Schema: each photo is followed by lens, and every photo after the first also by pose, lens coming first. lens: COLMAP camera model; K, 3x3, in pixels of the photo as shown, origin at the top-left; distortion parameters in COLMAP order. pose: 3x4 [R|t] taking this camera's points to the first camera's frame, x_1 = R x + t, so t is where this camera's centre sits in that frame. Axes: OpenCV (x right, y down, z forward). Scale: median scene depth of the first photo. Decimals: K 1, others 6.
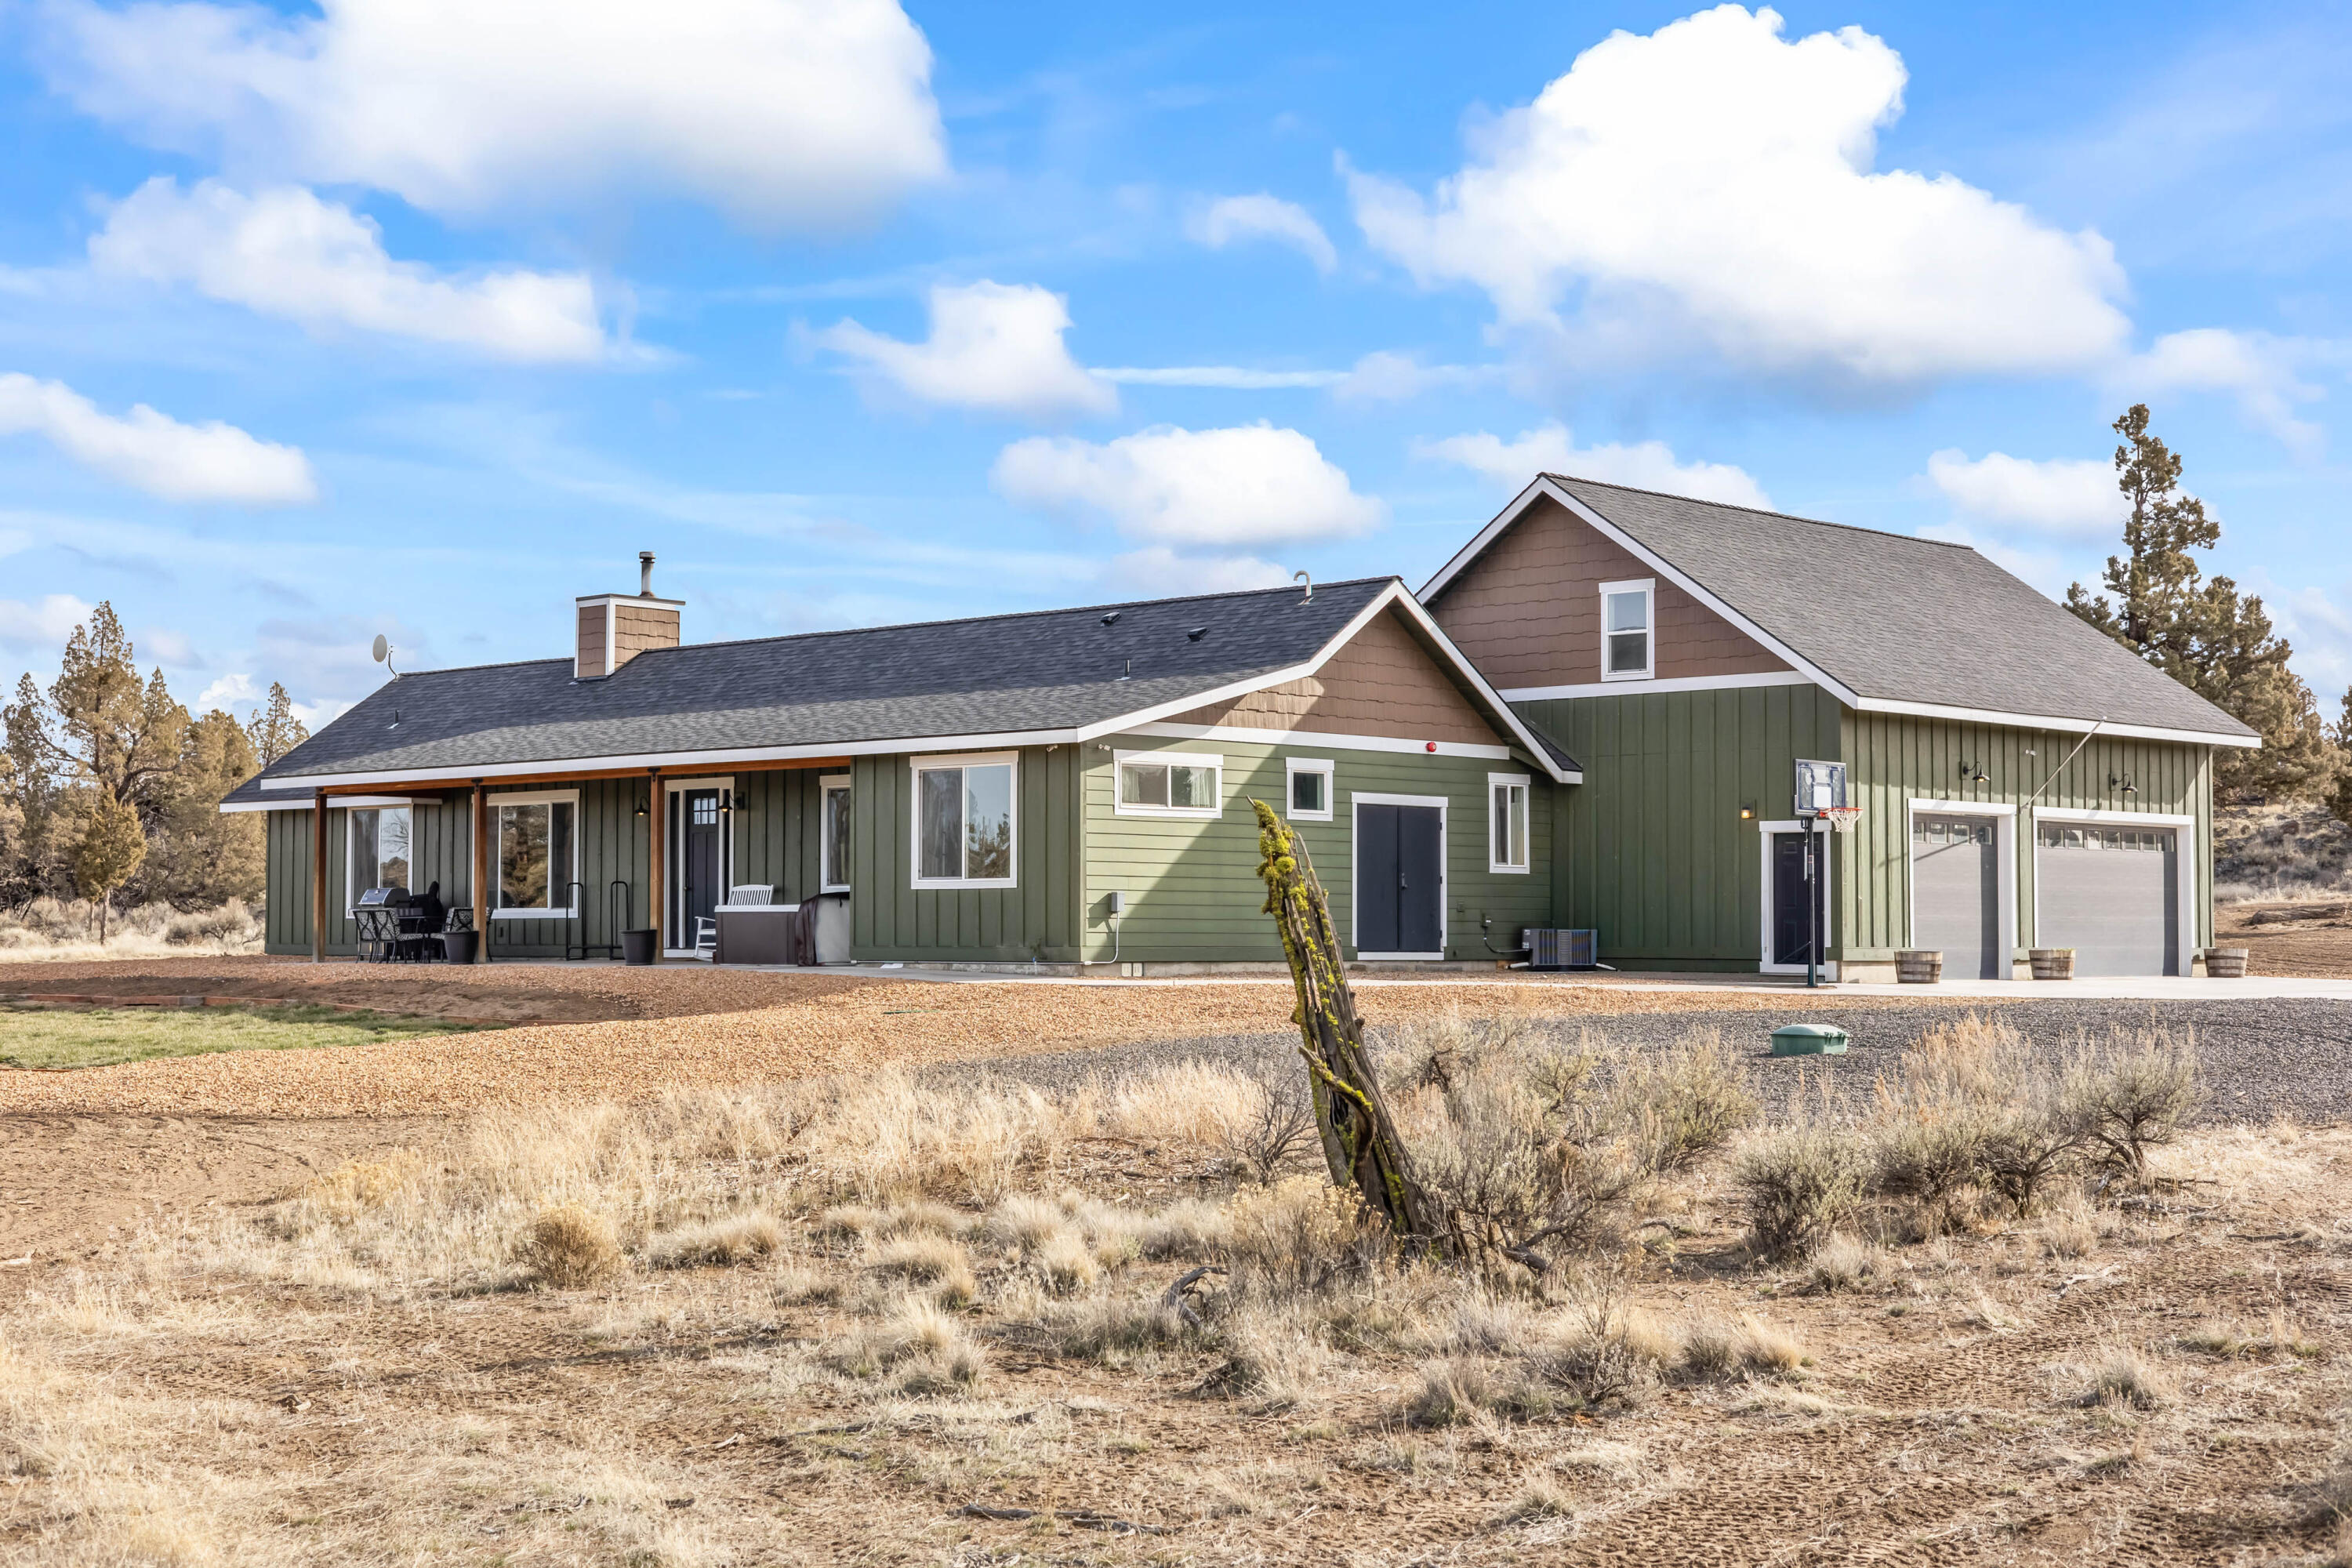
lens RADIAL K [[3421.0, 0, 1178.6], [0, 3421.0, 786.0], [0, 0, 1]] dist [0.039890, 0.000000]
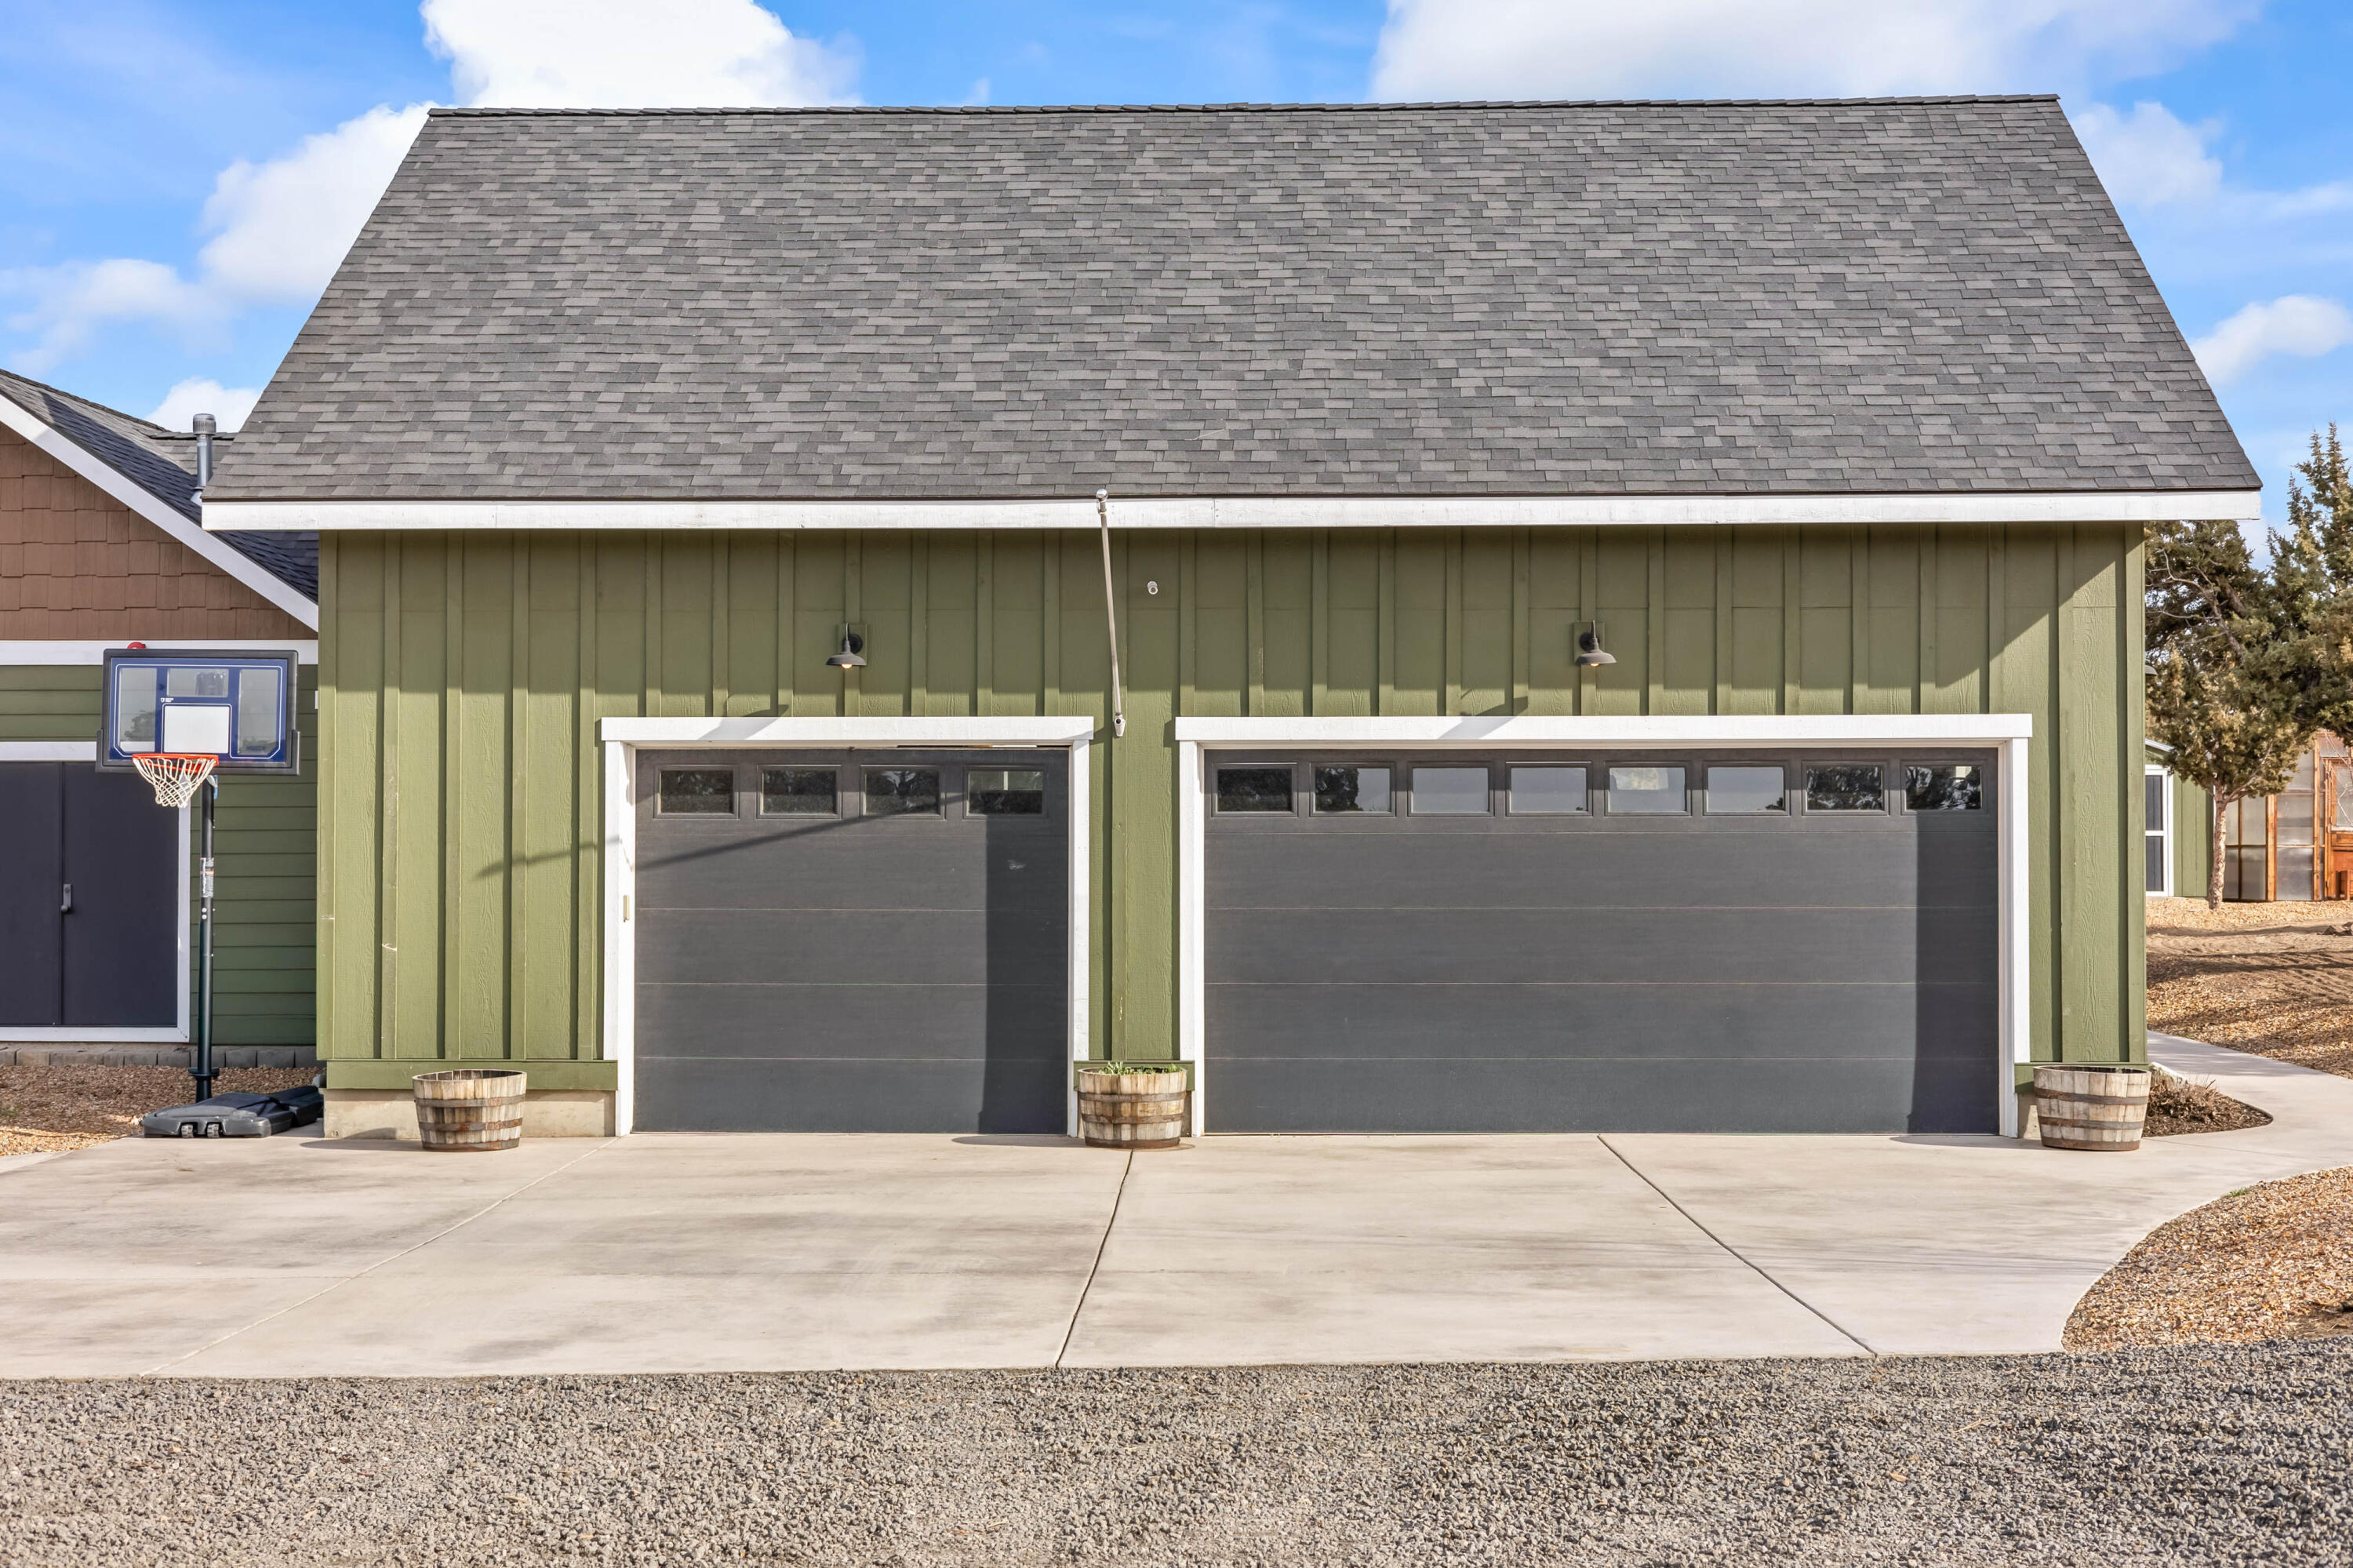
lens RADIAL K [[3422.6, 0, 1176.6], [0, 3422.6, 785.4], [0, 0, 1]] dist [0.039890, 0.000000]
pose [[0.653544, -0.020412, -0.756613, 0.562962], [0.035008, 0.999382, 0.003278, 0.012946], [0.756079, -0.028630, 0.653854, 0.741121]]
